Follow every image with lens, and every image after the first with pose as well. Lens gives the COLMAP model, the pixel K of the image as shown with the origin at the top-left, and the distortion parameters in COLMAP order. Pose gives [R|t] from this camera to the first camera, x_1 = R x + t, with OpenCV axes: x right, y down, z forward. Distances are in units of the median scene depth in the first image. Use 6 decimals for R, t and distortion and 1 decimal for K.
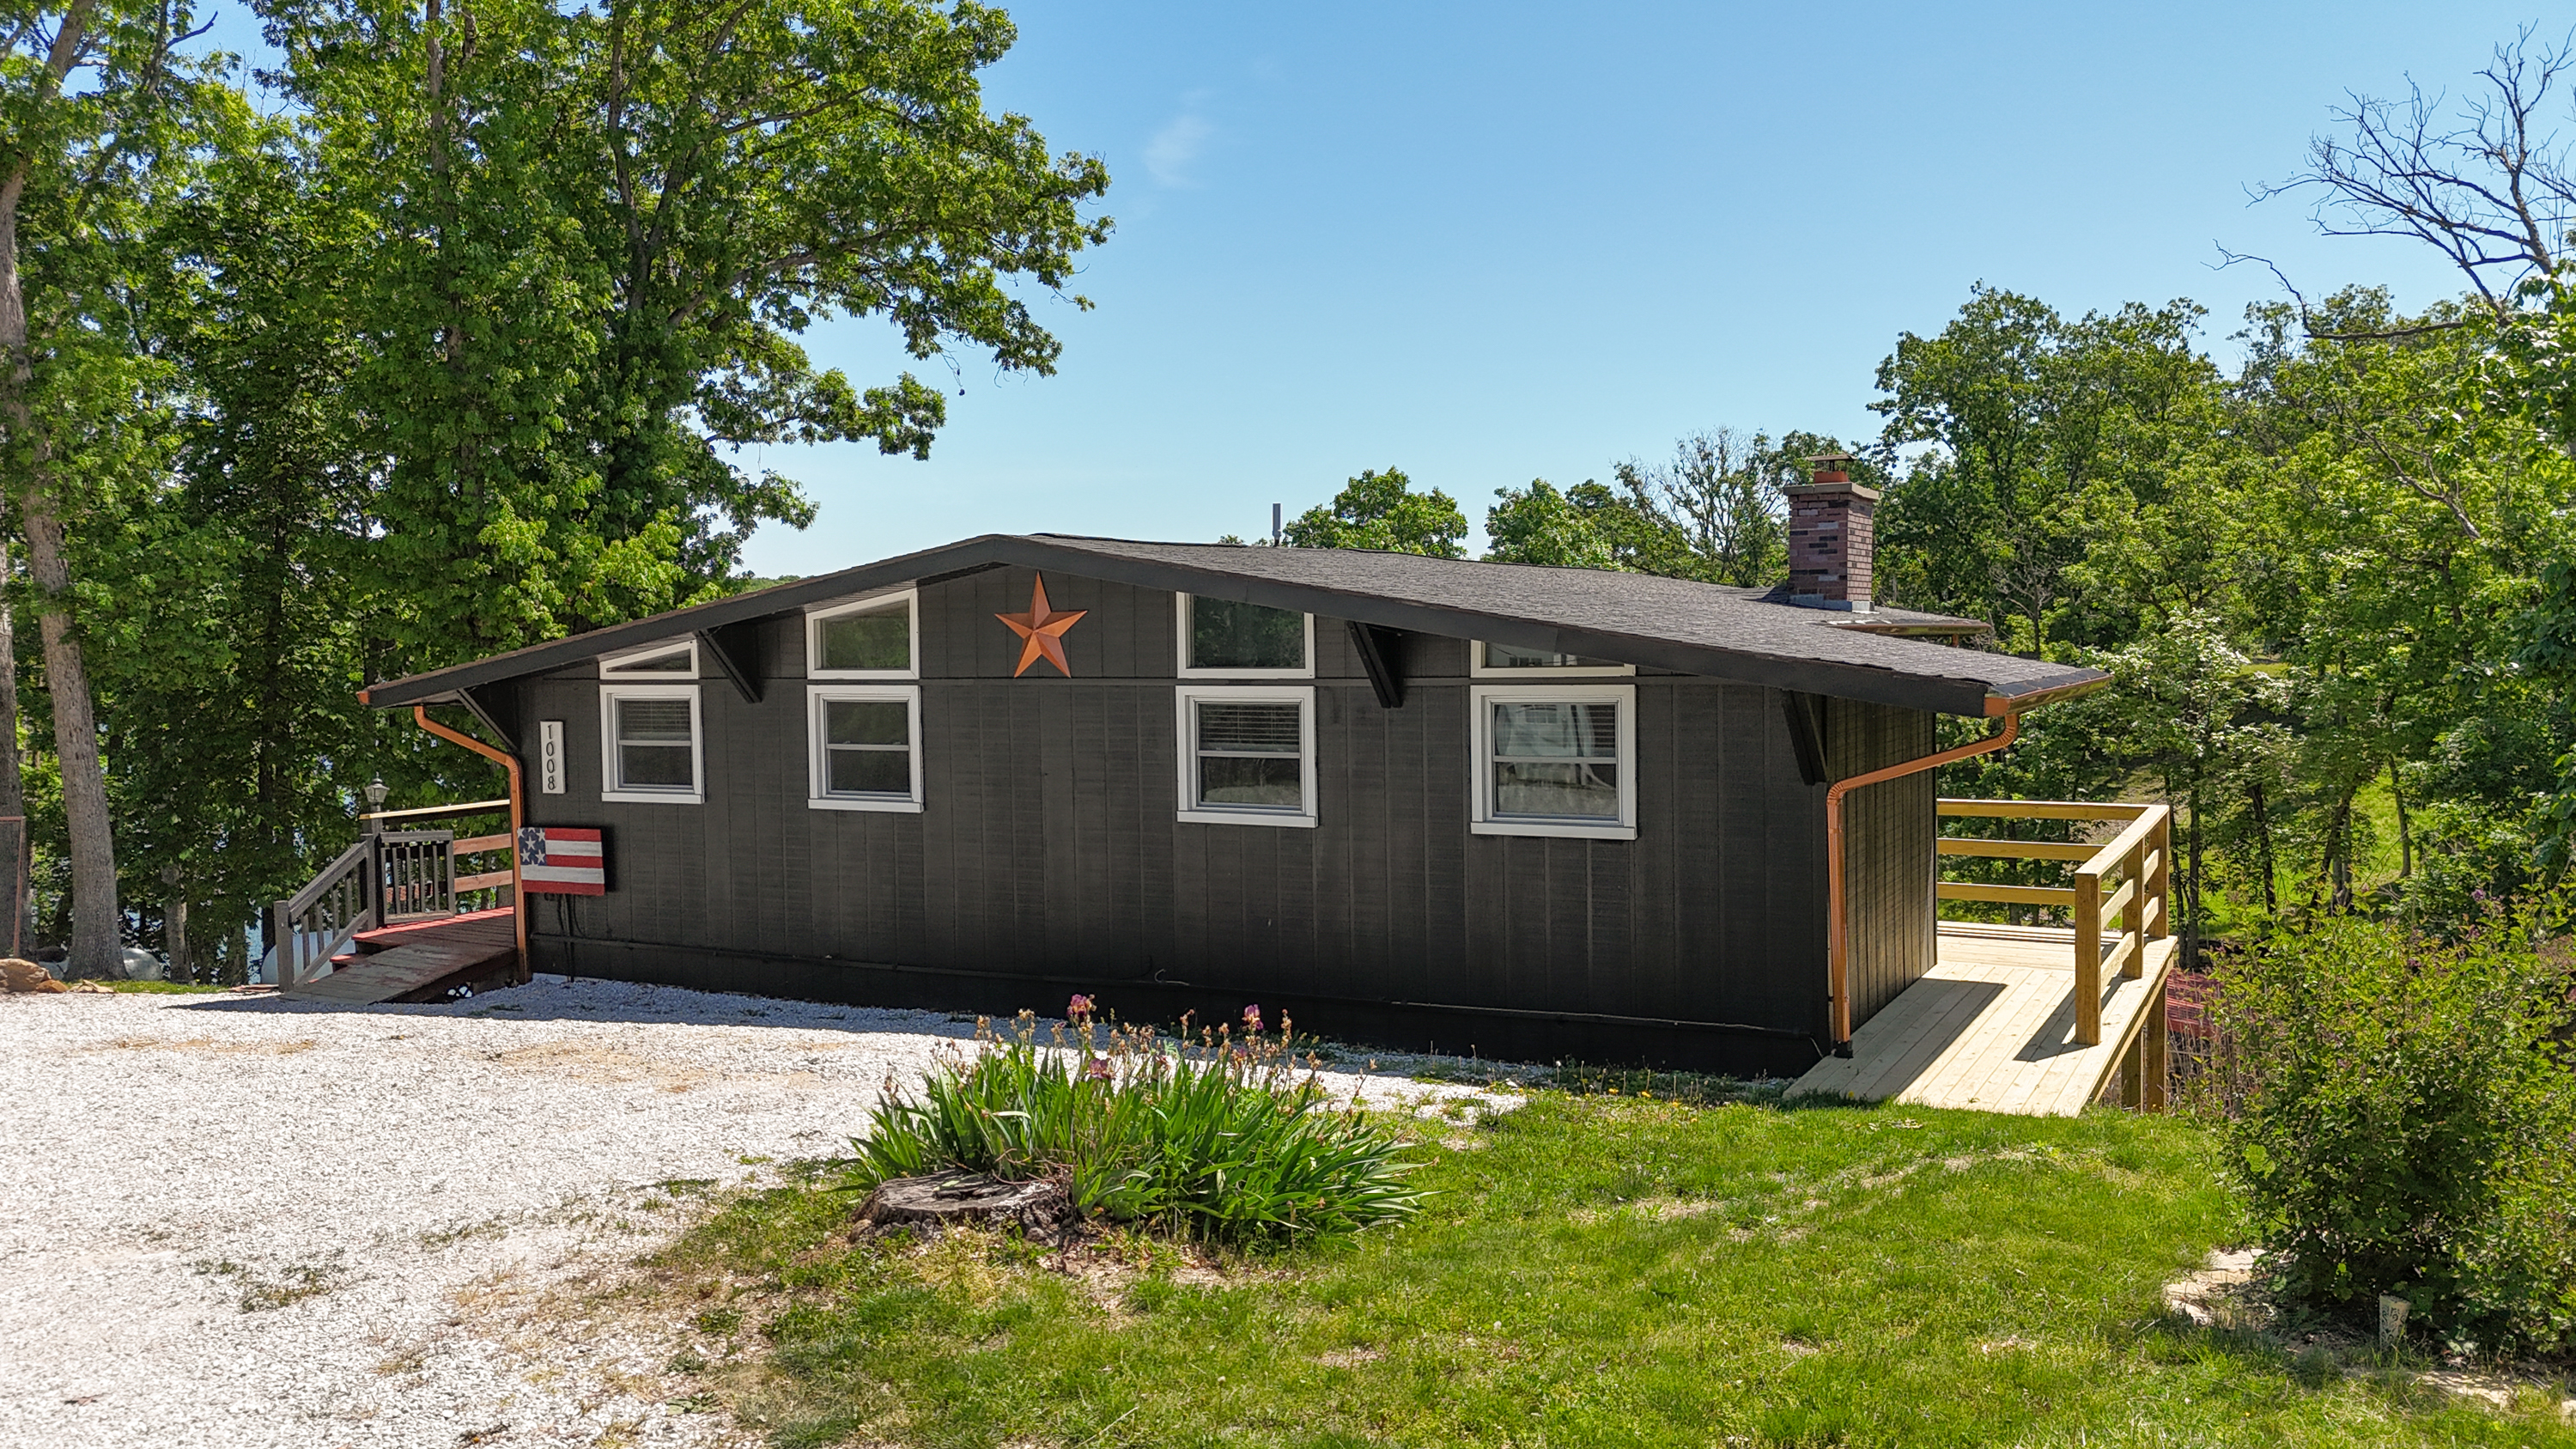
lens RADIAL K [[1898.9, 0, 1280.9], [0, 1898.9, 746.8], [0, 0, 1]] dist [0.085001, -0.083974]
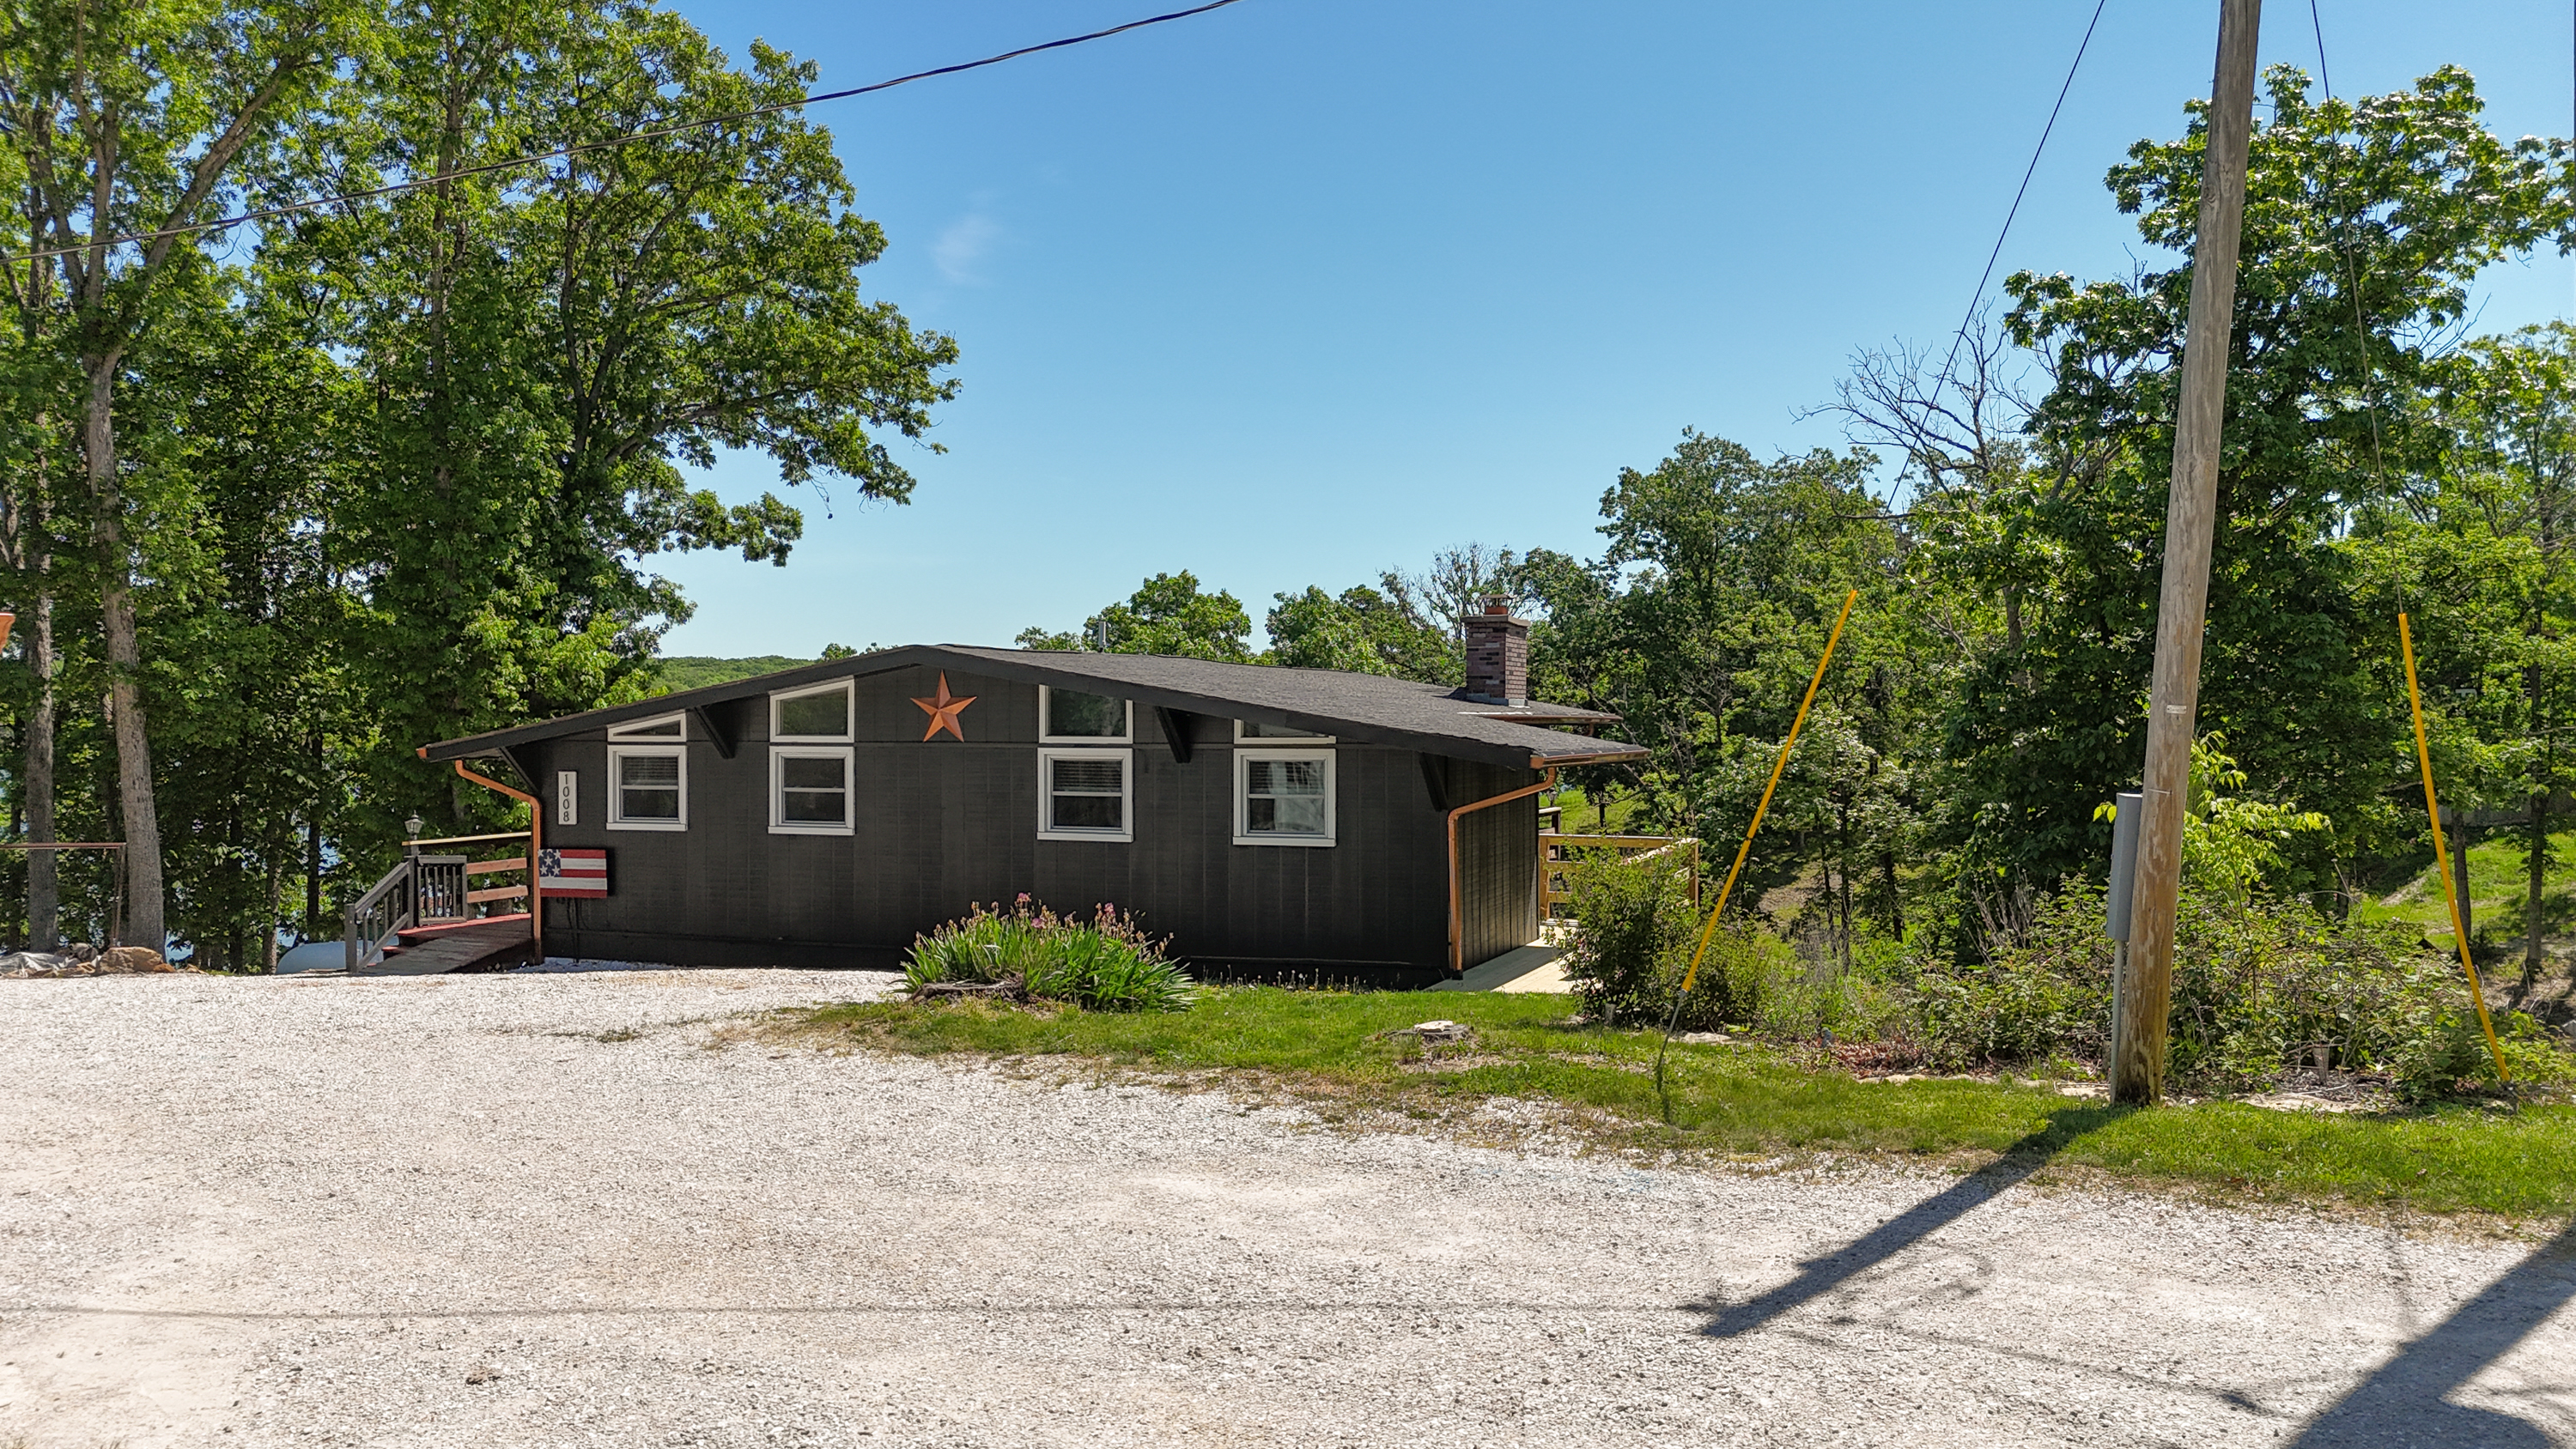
lens RADIAL K [[1898.3, 0, 1280.9], [0, 1898.3, 746.8], [0, 0, 1]] dist [0.085001, -0.083974]
pose [[0.993806, 0.012408, 0.110434, -0.016243], [-0.007307, 0.998892, -0.046480, 0.018611], [-0.110889, 0.045386, 0.992796, -0.267862]]
